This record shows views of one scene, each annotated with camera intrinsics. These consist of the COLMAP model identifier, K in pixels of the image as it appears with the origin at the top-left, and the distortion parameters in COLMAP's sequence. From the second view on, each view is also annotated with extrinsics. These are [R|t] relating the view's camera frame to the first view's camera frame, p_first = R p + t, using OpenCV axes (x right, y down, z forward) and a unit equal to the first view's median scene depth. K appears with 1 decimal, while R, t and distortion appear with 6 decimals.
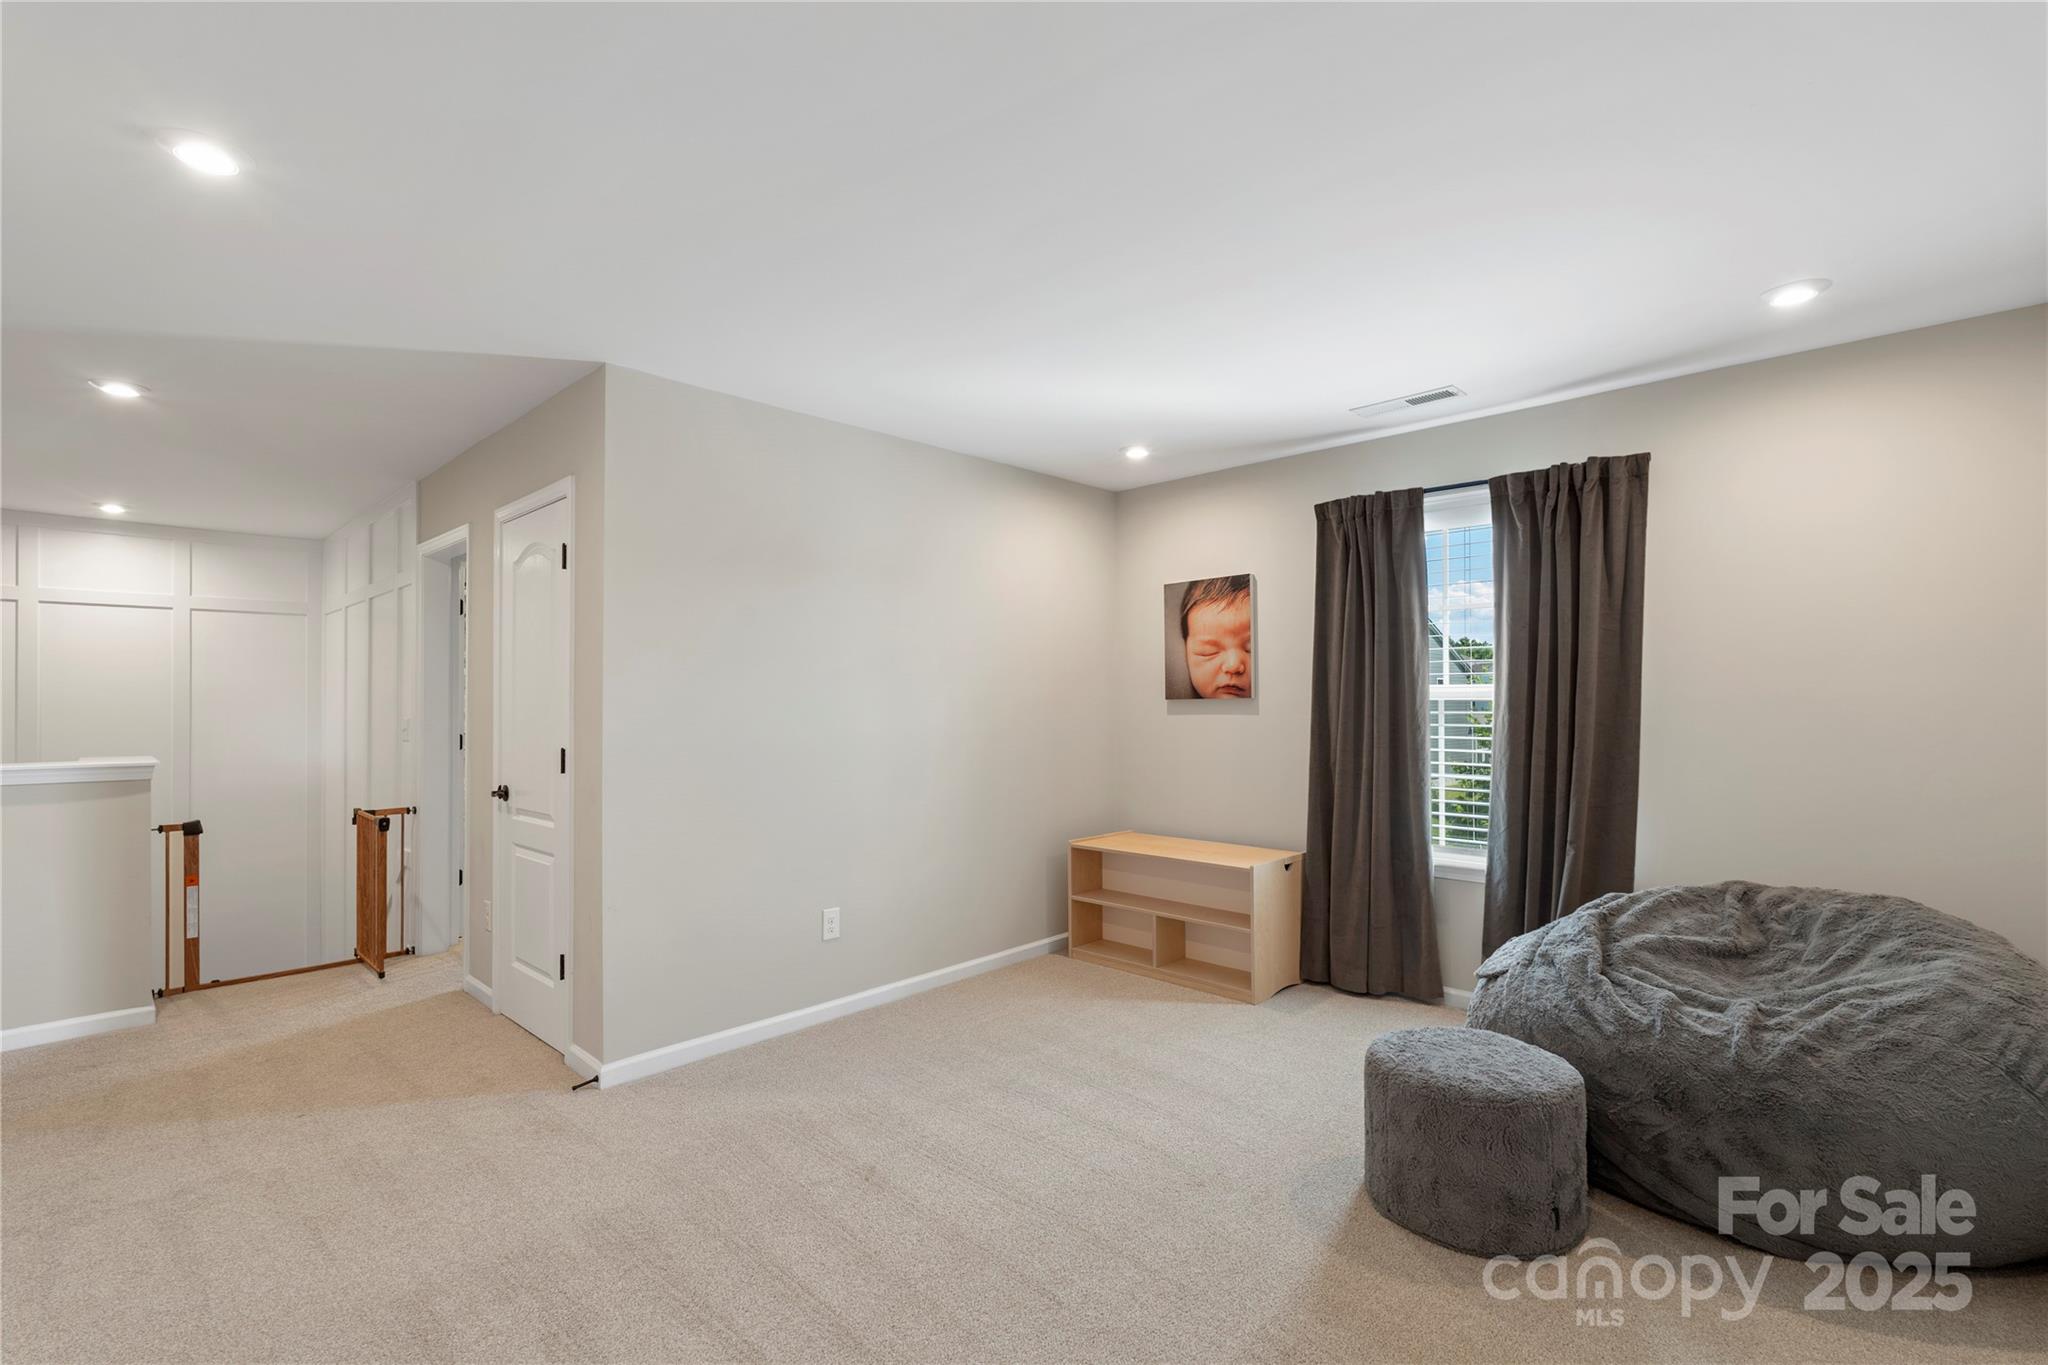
lens RADIAL K [[914.2, 0, 1029.0], [0, 914.2, 686.4], [0, 0, 1]] dist [-0.003177, 0.000945]
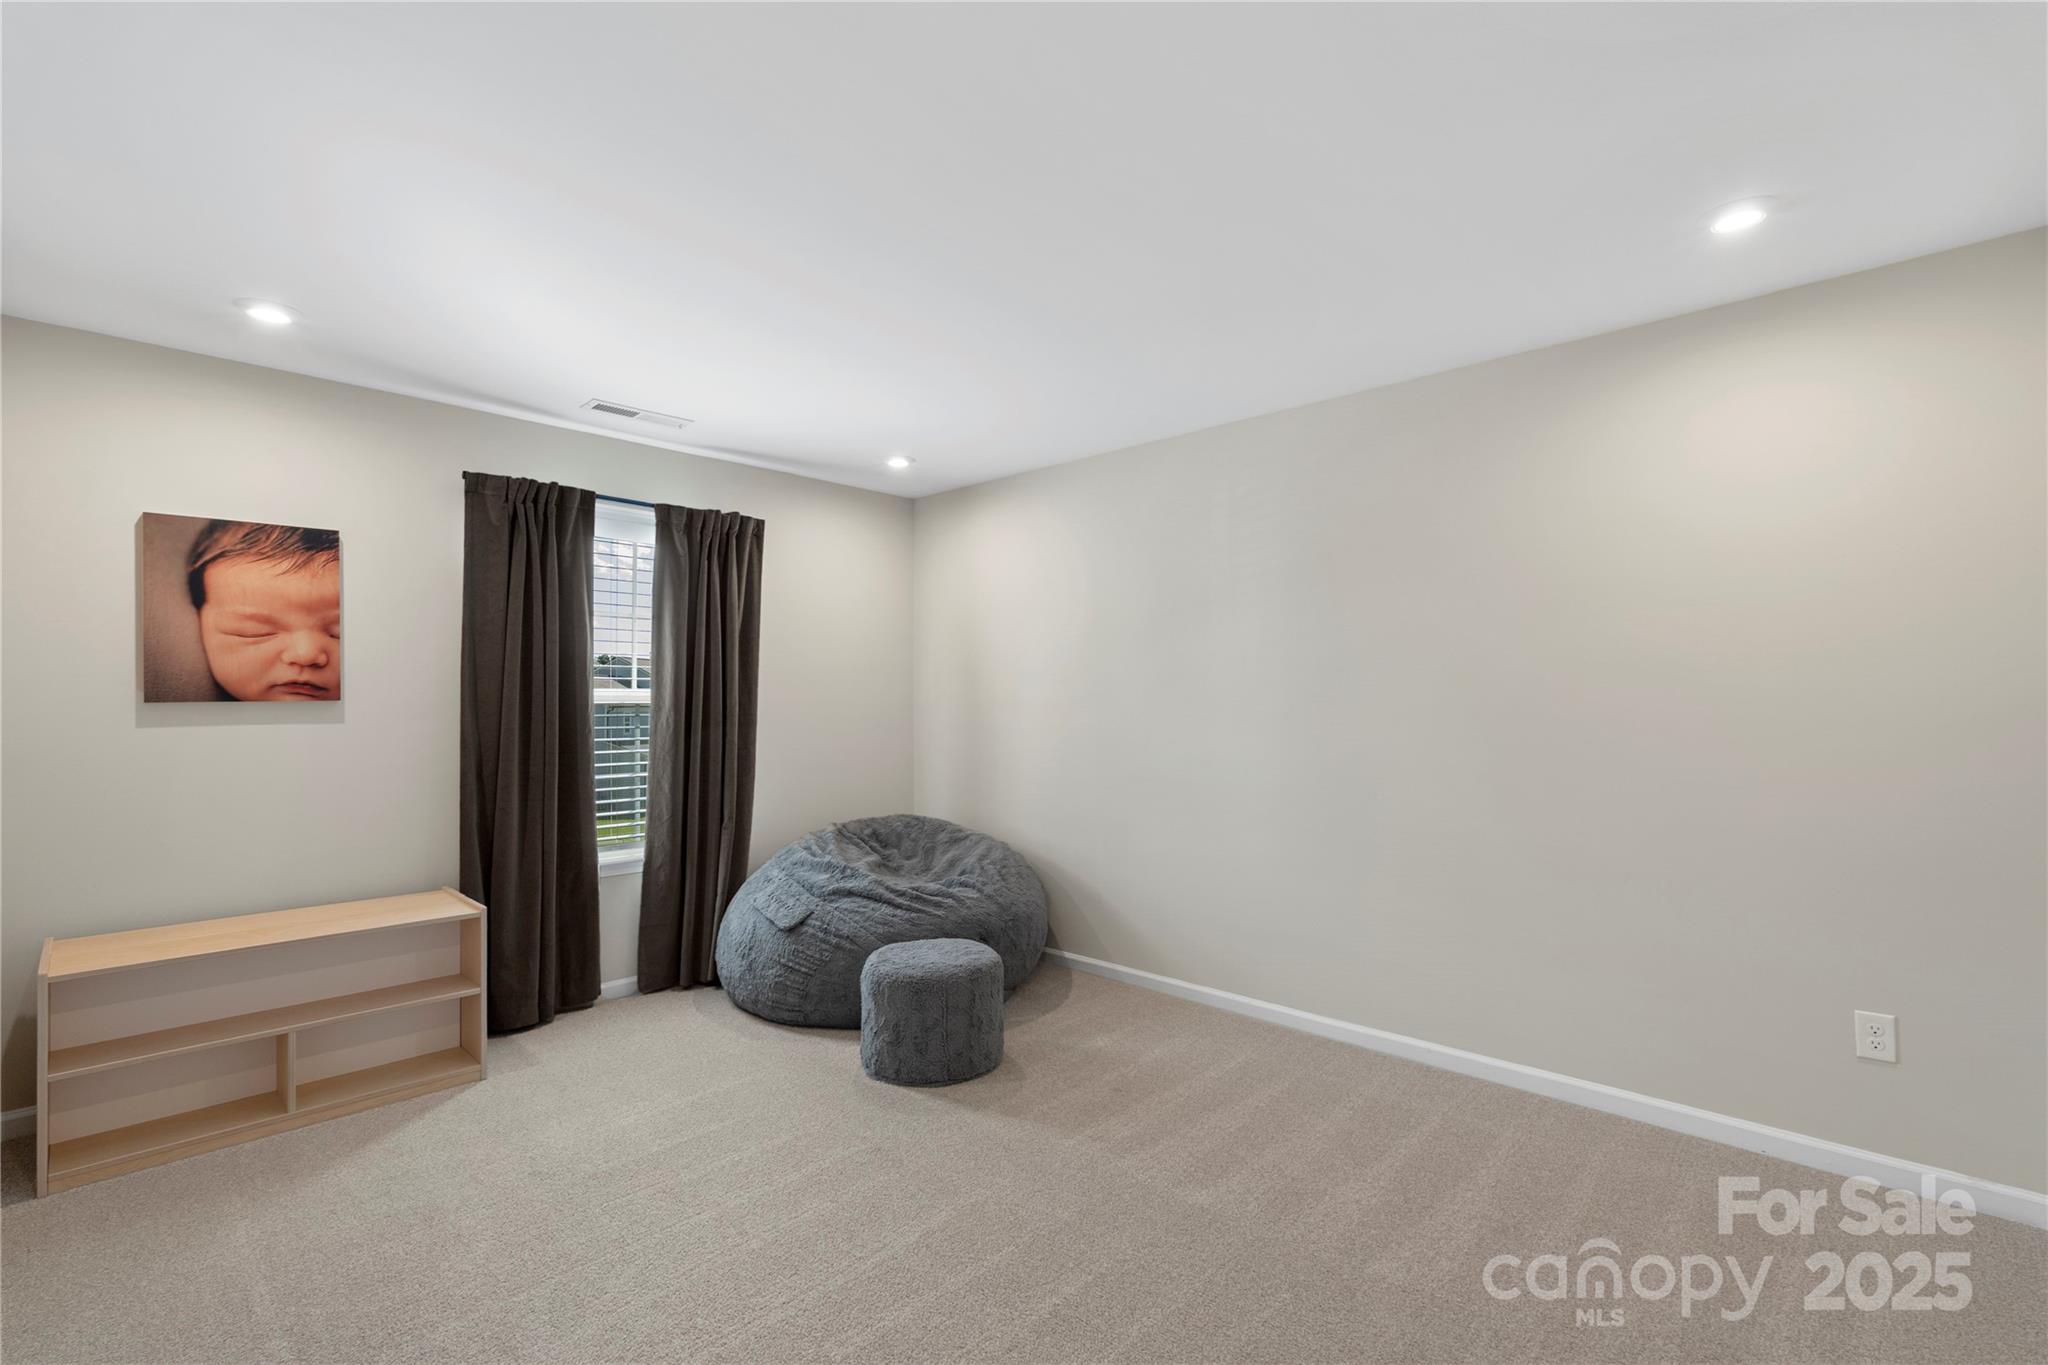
lens RADIAL K [[914.2, 0, 1029.0], [0, 914.2, 686.4], [0, 0, 1]] dist [-0.003177, 0.000945]
pose [[0.004559, 0.023915, 0.999704, -0.482930], [-0.010430, 0.999661, -0.023867, 0.013002], [-0.999935, -0.010318, 0.004806, 0.439601]]
